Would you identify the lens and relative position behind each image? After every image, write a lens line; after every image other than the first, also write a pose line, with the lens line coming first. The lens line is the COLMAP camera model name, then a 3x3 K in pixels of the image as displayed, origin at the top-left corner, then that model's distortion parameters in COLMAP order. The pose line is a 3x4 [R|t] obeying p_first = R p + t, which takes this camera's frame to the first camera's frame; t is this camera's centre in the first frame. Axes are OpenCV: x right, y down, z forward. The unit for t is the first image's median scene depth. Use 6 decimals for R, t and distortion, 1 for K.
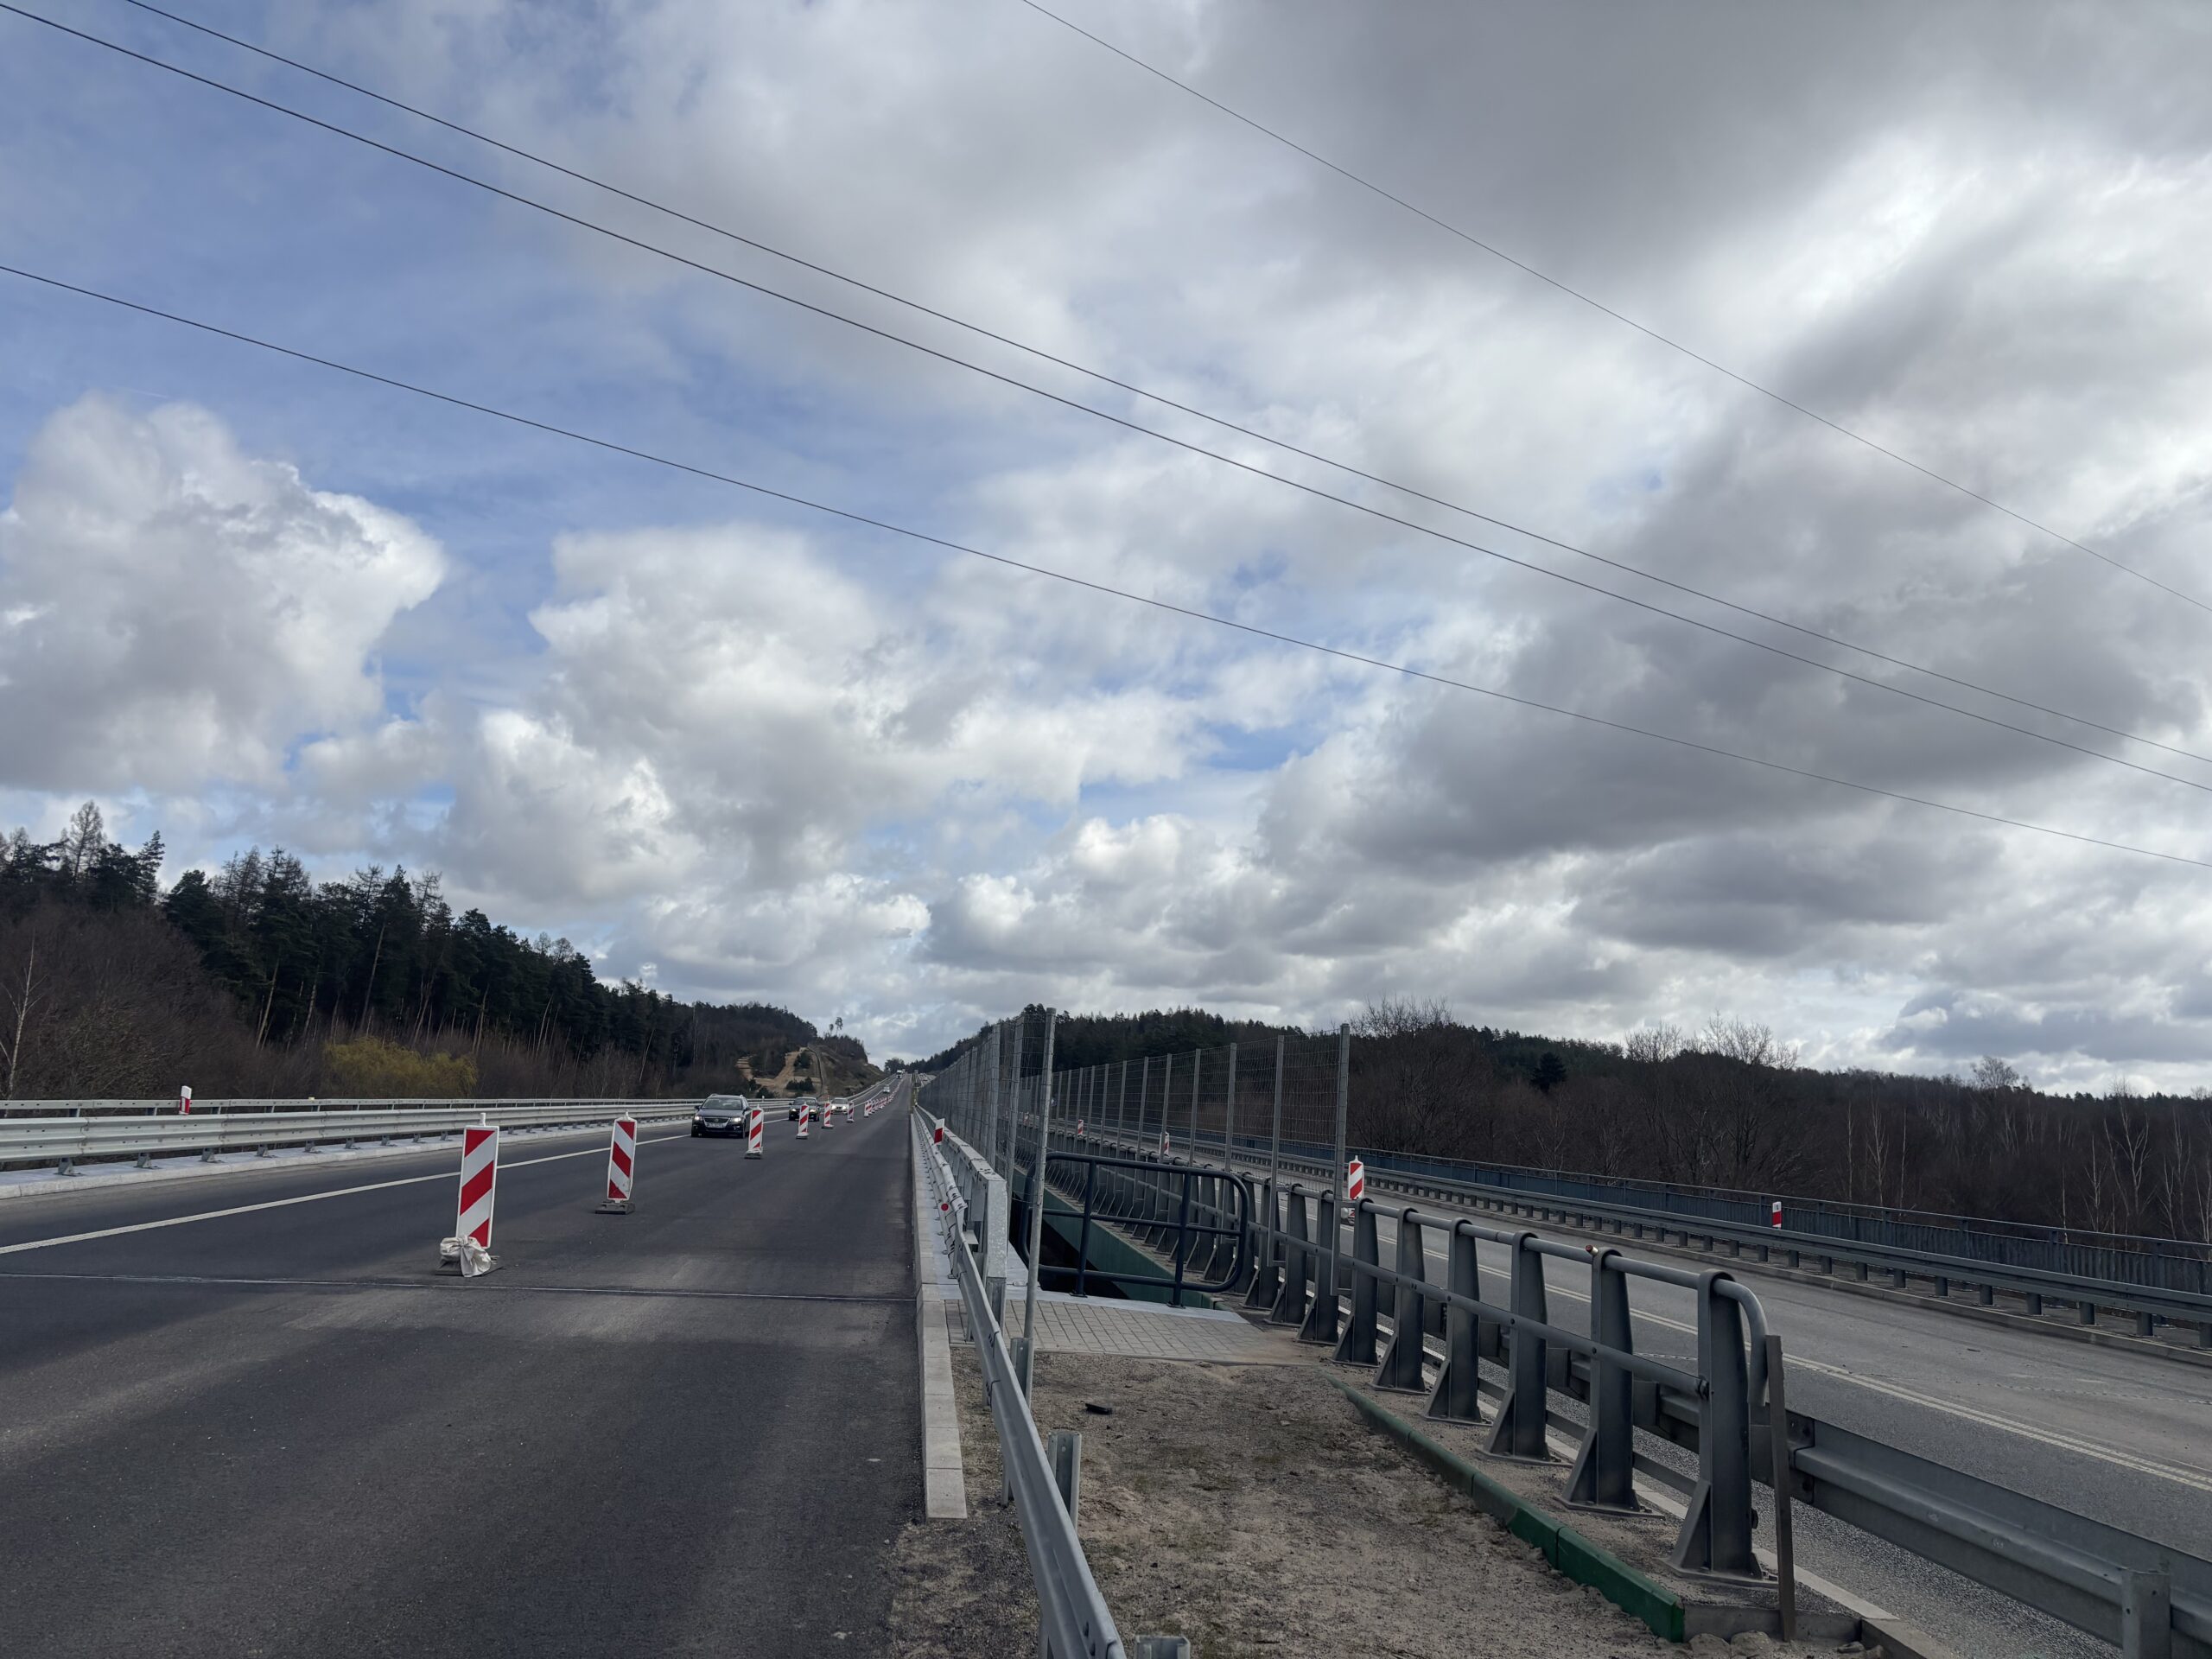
lens RADIAL K [[1633.5, 0, 1081.8], [0, 1633.5, 788.0], [0, 0, 1]] dist [0.069004, -0.050248]
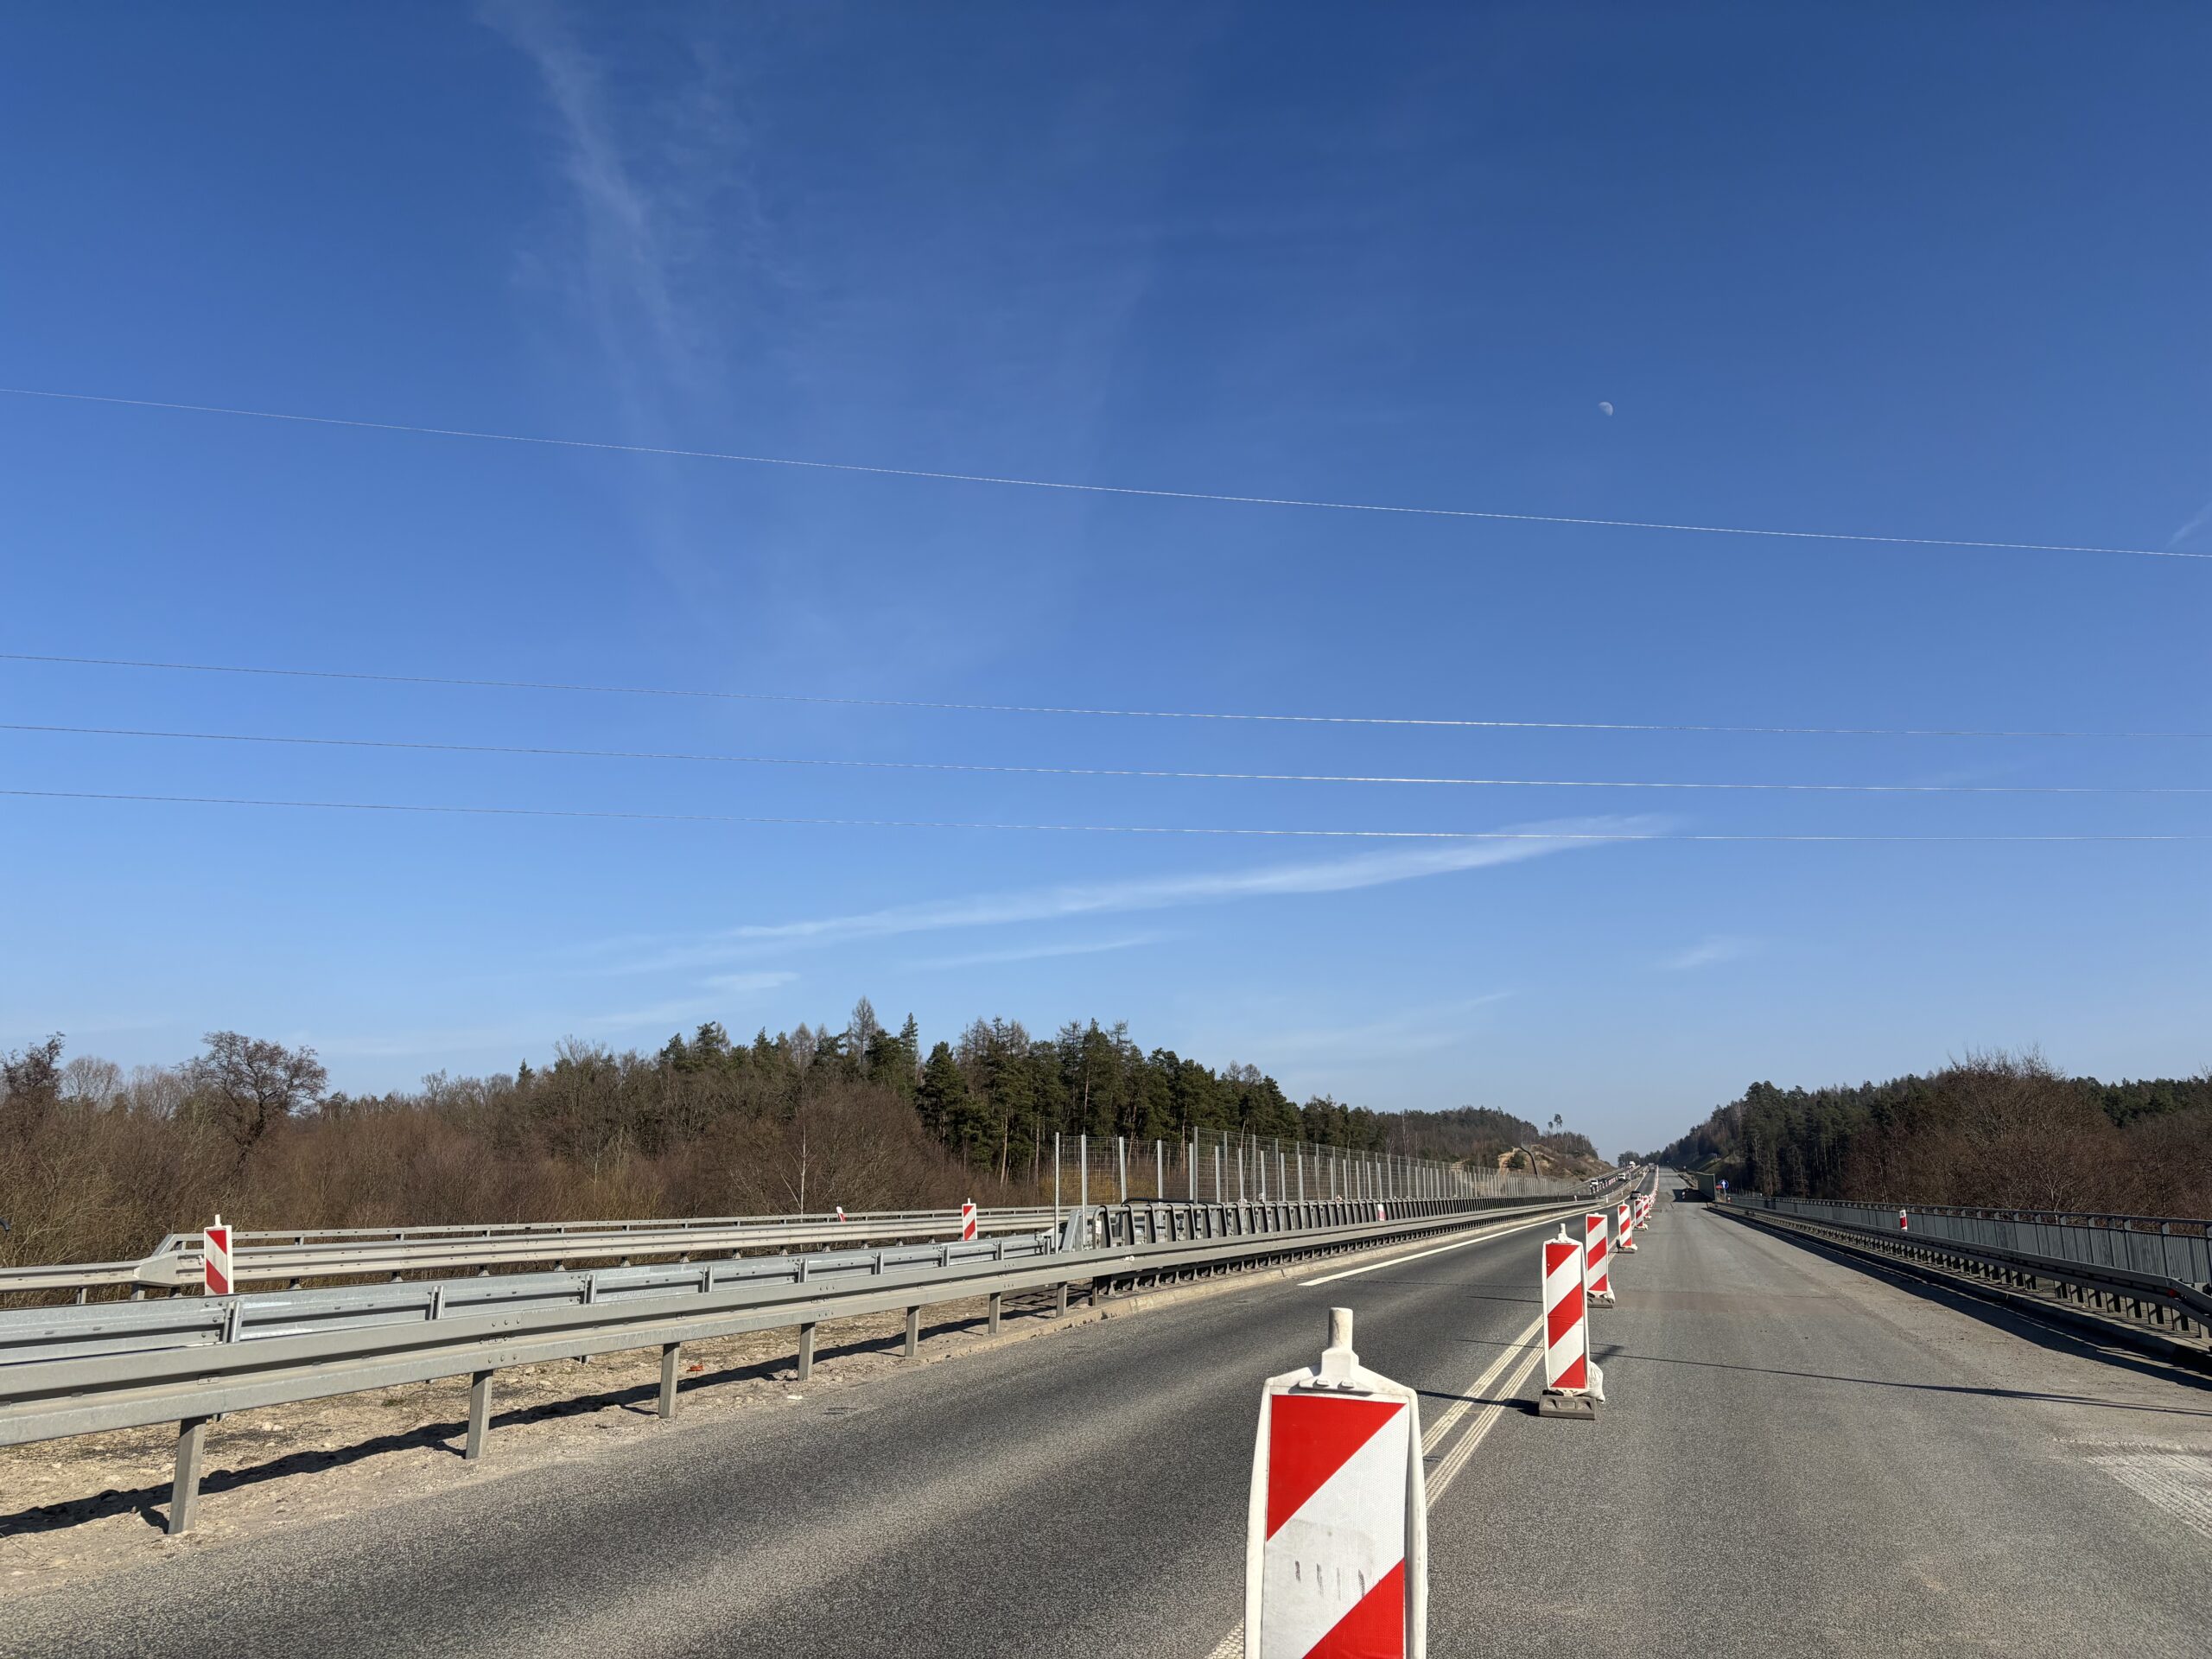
lens RADIAL K [[1633.5, 0, 1117.6], [0, 1633.5, 797.5], [0, 0, 1]] dist [0.069004, -0.050248]
pose [[0.912611, -0.166967, -0.373179, 0.068783], [0.145835, 0.985704, -0.084382, -0.008041], [0.381933, 0.022585, 0.923914, -0.075179]]
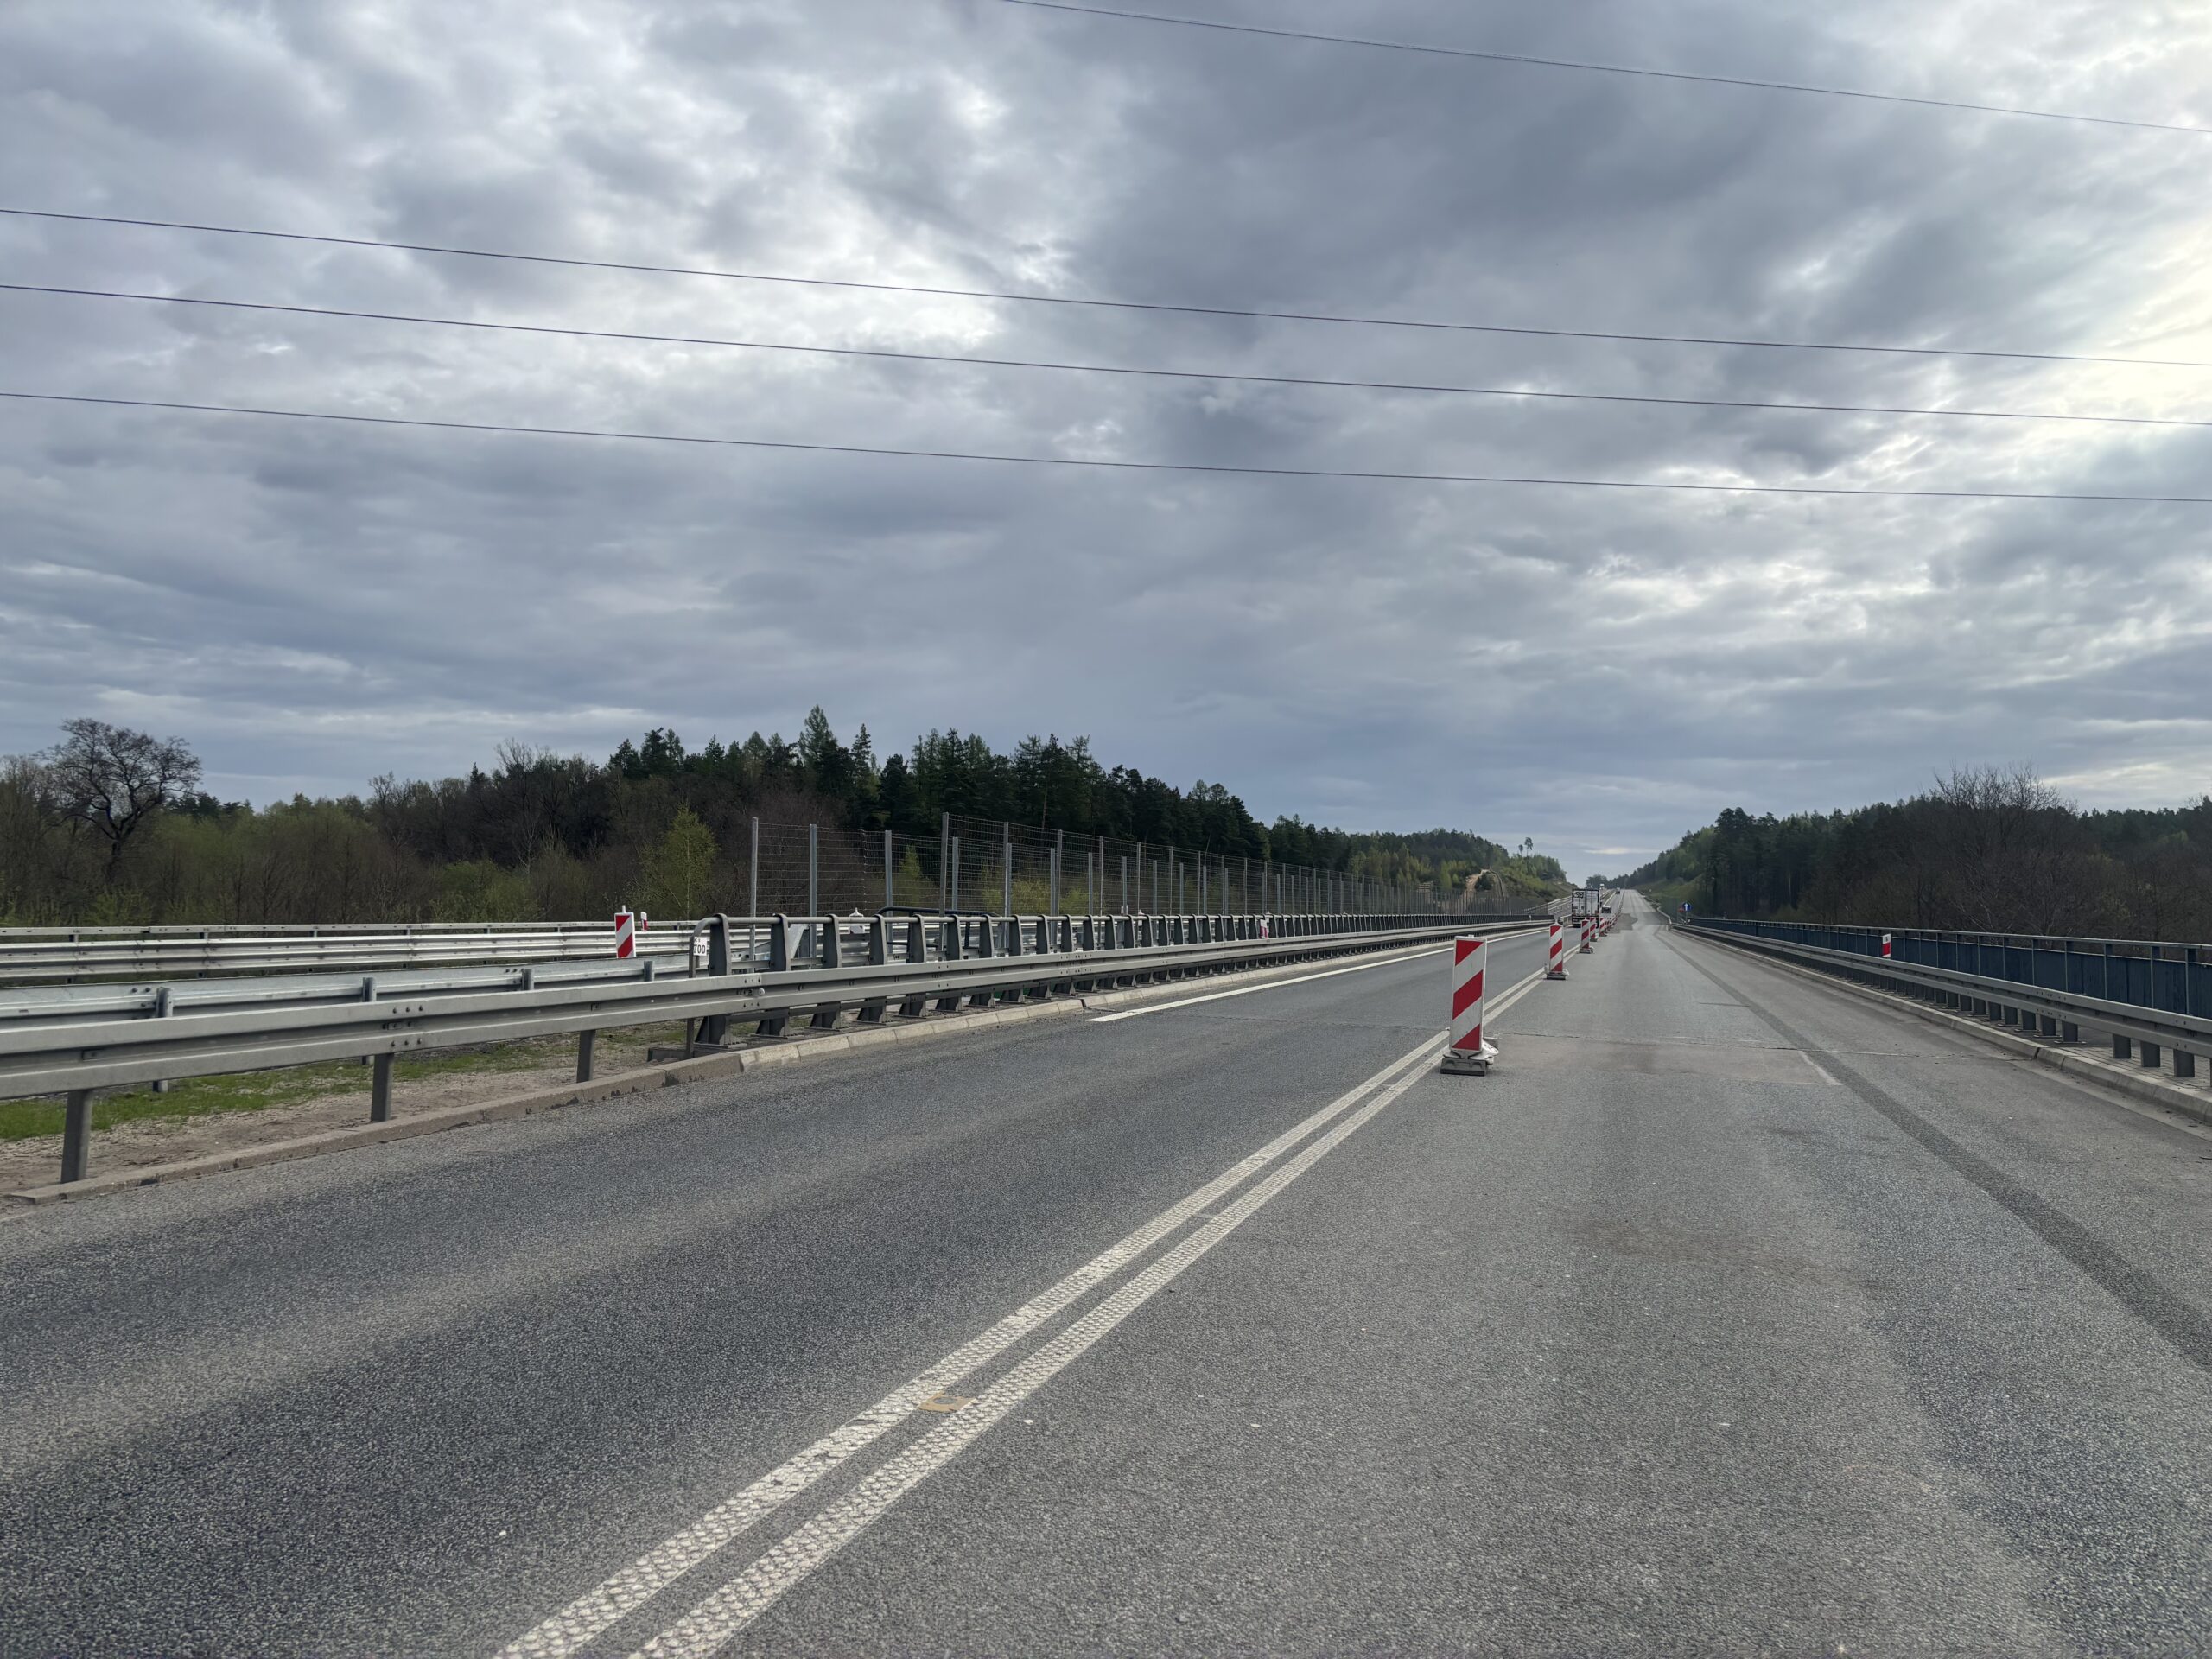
lens RADIAL K [[1633.5, 0, 1096.6], [0, 1633.5, 816.0], [0, 0, 1]] dist [0.069004, -0.050248]
pose [[0.913364, -0.082428, -0.398713, 0.067337], [0.130086, 0.987042, 0.093941, 0.001619], [0.385803, -0.137669, 0.912252, -0.027174]]
